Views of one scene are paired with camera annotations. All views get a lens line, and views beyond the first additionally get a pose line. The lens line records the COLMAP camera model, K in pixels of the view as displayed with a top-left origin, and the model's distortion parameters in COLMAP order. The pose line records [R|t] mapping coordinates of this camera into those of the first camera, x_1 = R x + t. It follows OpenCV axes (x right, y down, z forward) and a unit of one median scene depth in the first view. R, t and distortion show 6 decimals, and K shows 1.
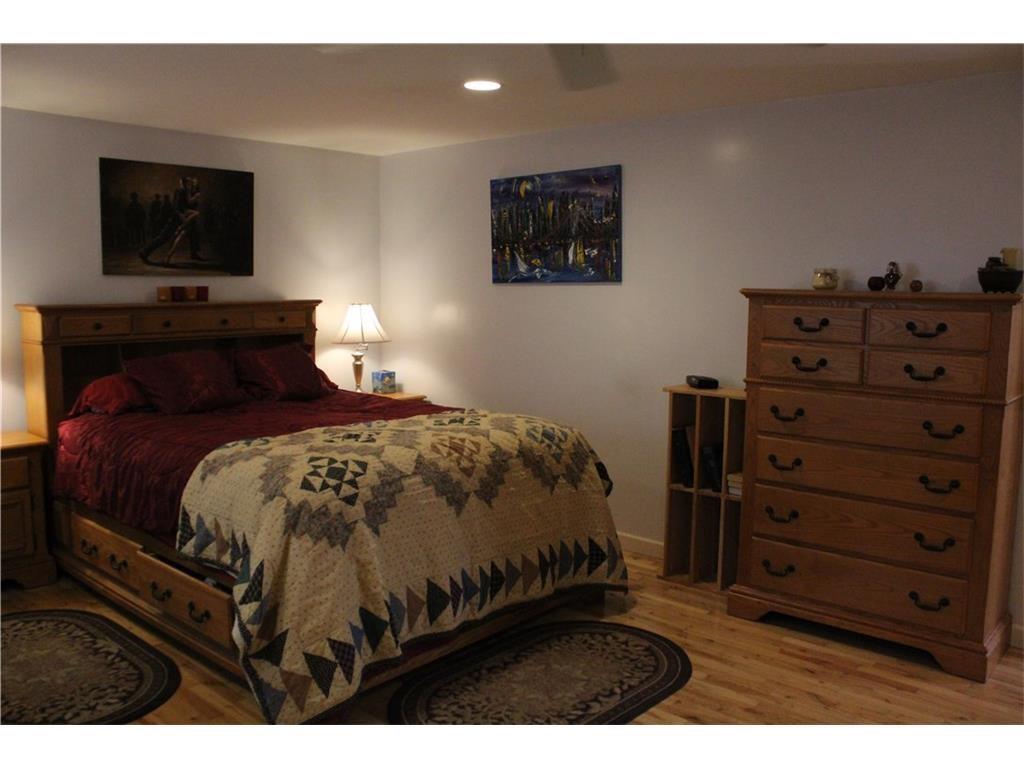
lens RADIAL K [[852.6, 0, 520.1], [0, 852.6, 386.6], [0, 0, 1]] dist [-0.166181, 0.137430]
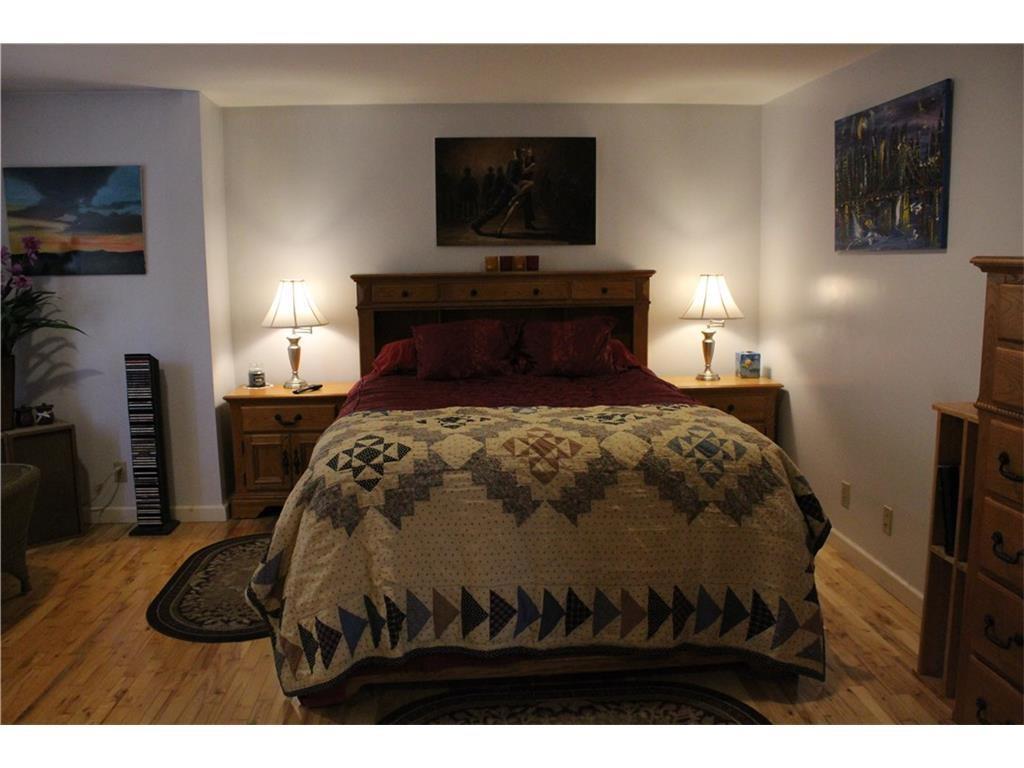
lens RADIAL K [[852.6, 0, 504.8], [0, 852.6, 388.9], [0, 0, 1]] dist [-0.166181, 0.137430]
pose [[0.710656, 0.094351, -0.697184, 0.430349], [-0.064800, 0.995532, 0.068675, -0.037505], [0.700549, -0.003627, 0.713595, 0.320782]]
